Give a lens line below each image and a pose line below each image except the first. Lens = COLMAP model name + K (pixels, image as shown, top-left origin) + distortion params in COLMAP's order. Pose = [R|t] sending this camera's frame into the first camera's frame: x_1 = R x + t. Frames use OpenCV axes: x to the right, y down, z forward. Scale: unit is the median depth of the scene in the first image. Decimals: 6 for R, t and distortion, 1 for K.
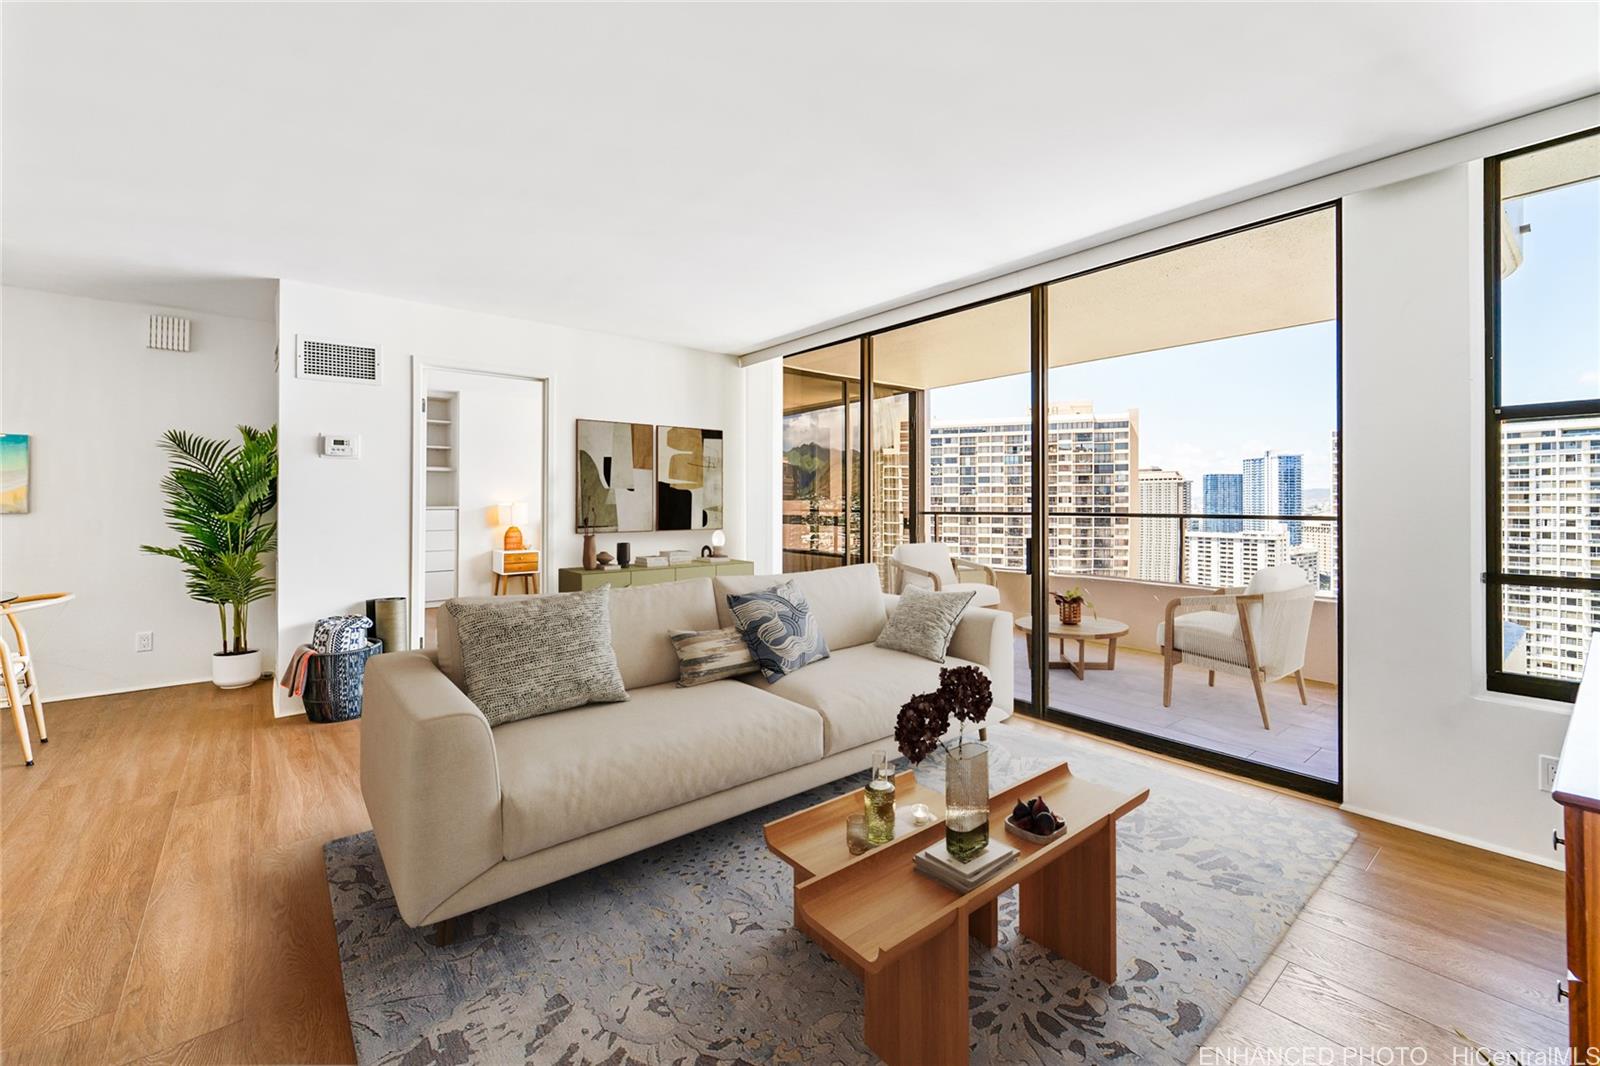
lens RADIAL K [[656.7, 0, 784.9], [0, 656.7, 480.8], [0, 0, 1]] dist [0.006215, -0.001692]
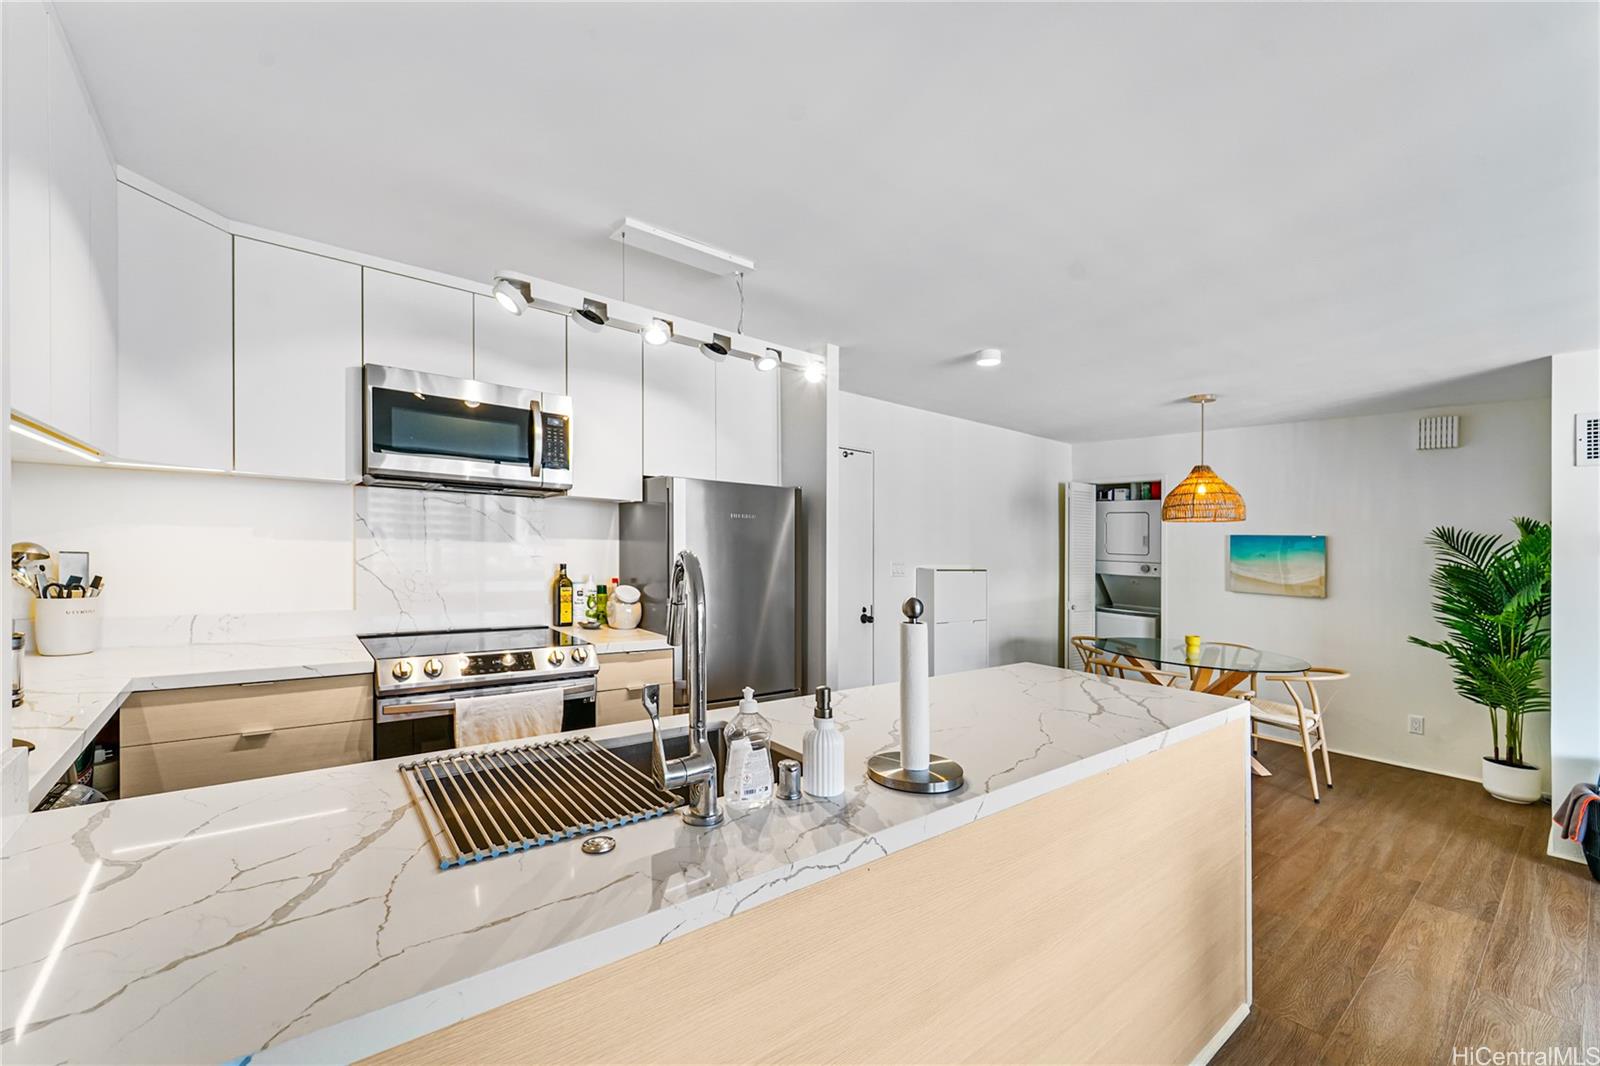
lens RADIAL K [[656.7, 0, 815.7], [0, 656.7, 547.8], [0, 0, 1]] dist [0.006215, -0.001692]
pose [[0.017700, 0.004792, -0.999832, 0.080395], [0.001065, 0.999988, 0.004811, -0.049611], [0.999843, -0.001150, 0.017694, 0.007093]]
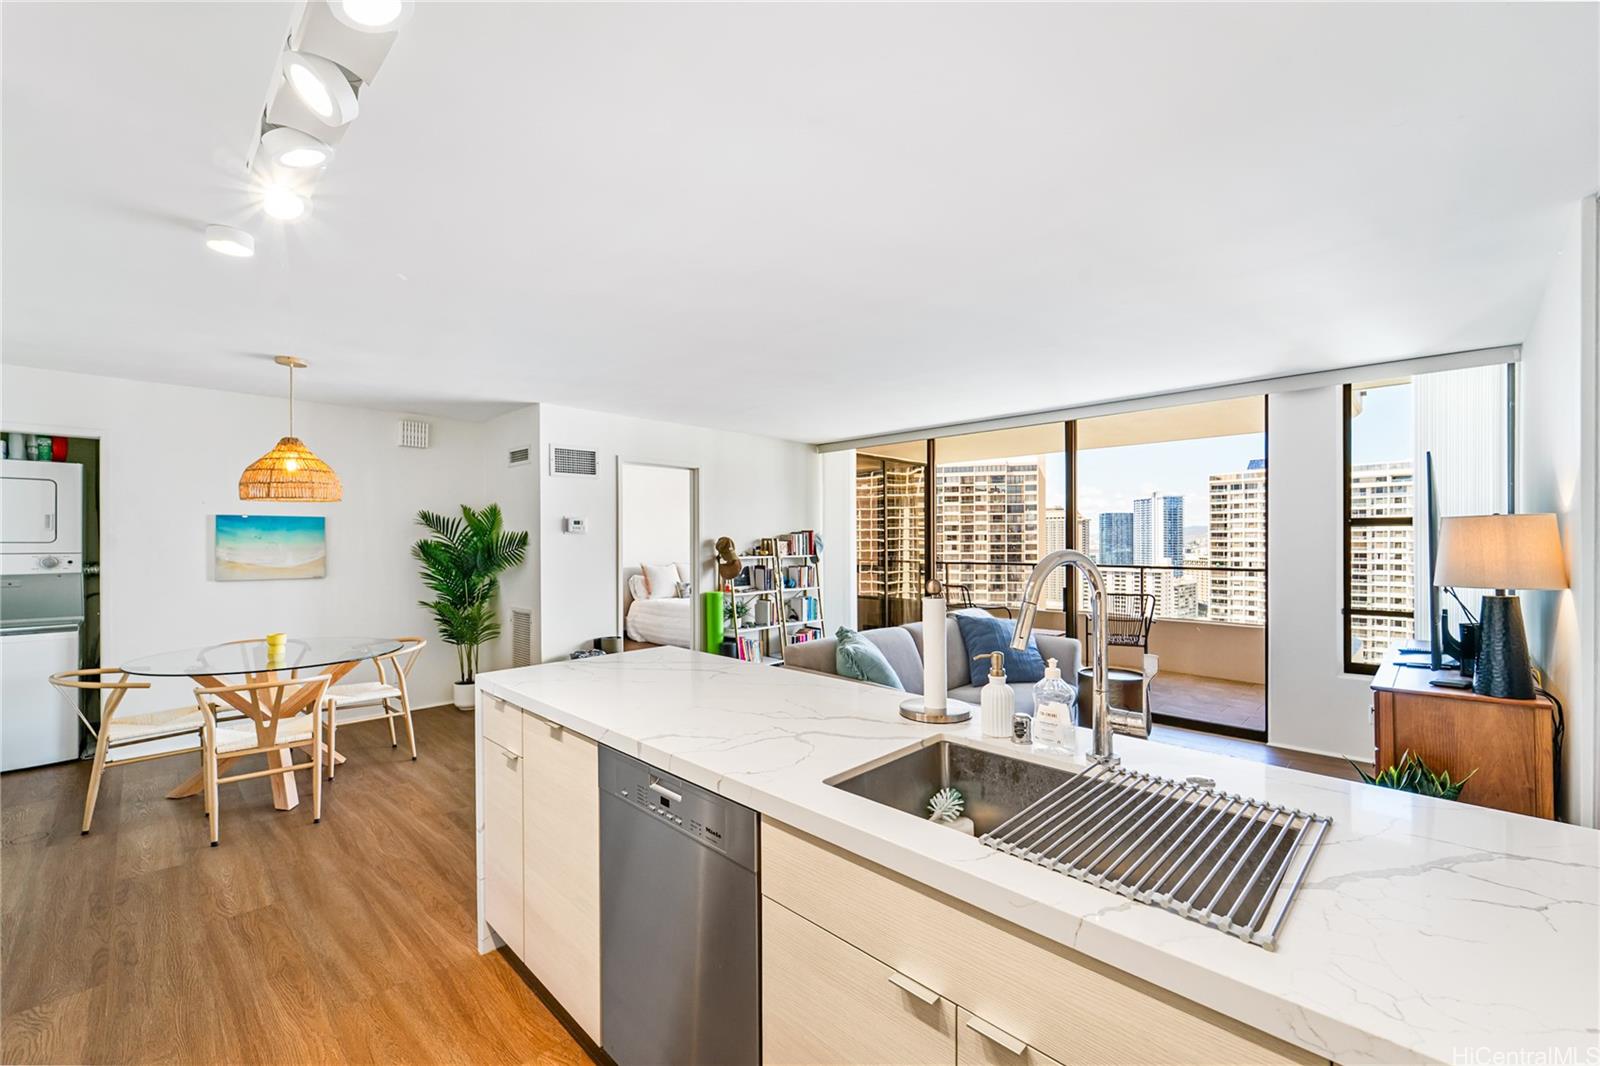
lens RADIAL K [[656.7, 0, 769.0], [0, 656.7, 518.9], [0, 0, 1]] dist [0.006215, -0.001692]
pose [[0.994084, -0.001120, 0.108610, -0.391976], [0.000714, 0.999993, 0.003776, -0.064141], [-0.108613, -0.003676, 0.994077, -0.350477]]
